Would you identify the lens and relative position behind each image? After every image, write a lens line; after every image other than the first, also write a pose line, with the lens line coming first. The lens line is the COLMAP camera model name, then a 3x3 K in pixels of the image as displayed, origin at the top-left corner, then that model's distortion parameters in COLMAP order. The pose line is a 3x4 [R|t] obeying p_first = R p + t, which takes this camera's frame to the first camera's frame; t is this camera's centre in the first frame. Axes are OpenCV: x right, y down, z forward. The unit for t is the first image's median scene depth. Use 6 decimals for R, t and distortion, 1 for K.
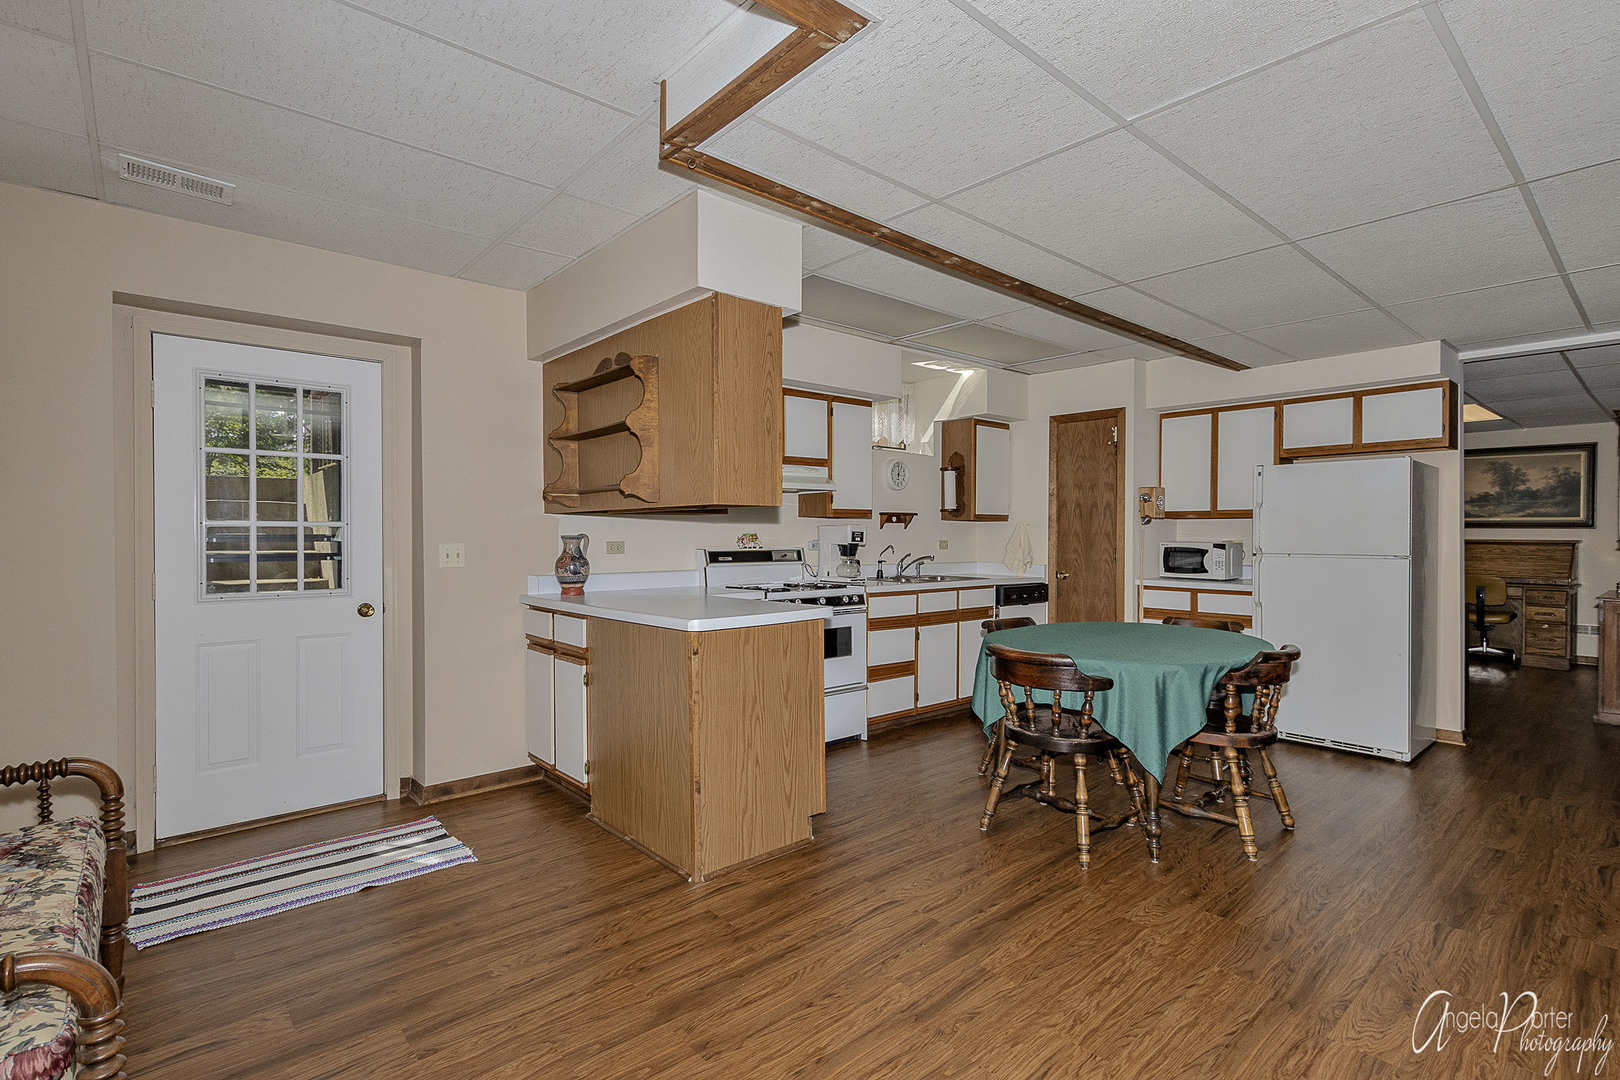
lens RADIAL K [[769.4, 0, 812.2], [0, 769.4, 539.8], [0, 0, 1]] dist [0.000411, 0.000655]
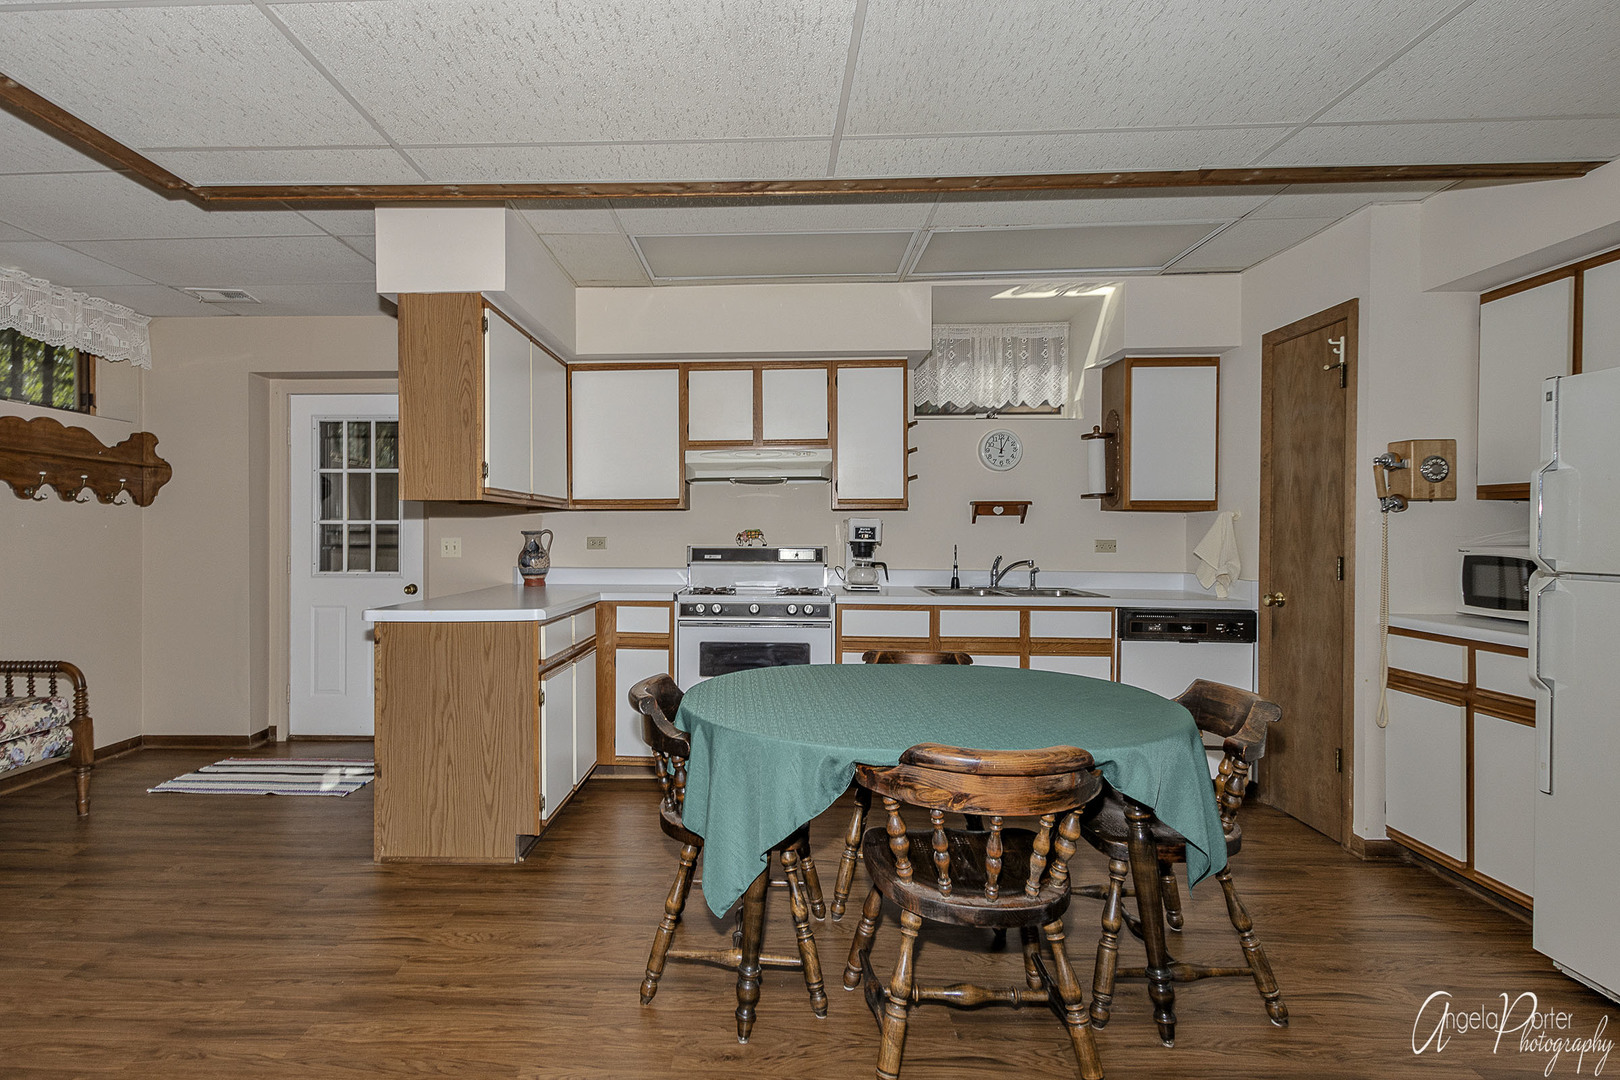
lens RADIAL K [[808.0, 0, 750.9], [0, 808.0, 535.8], [0, 0, 1]] dist [0.004347, -0.001322]
pose [[0.717653, 0.004899, -0.696383, 0.587554], [-0.006603, 0.999978, 0.000230, -0.000662], [0.696369, 0.004433, 0.717670, 0.335838]]
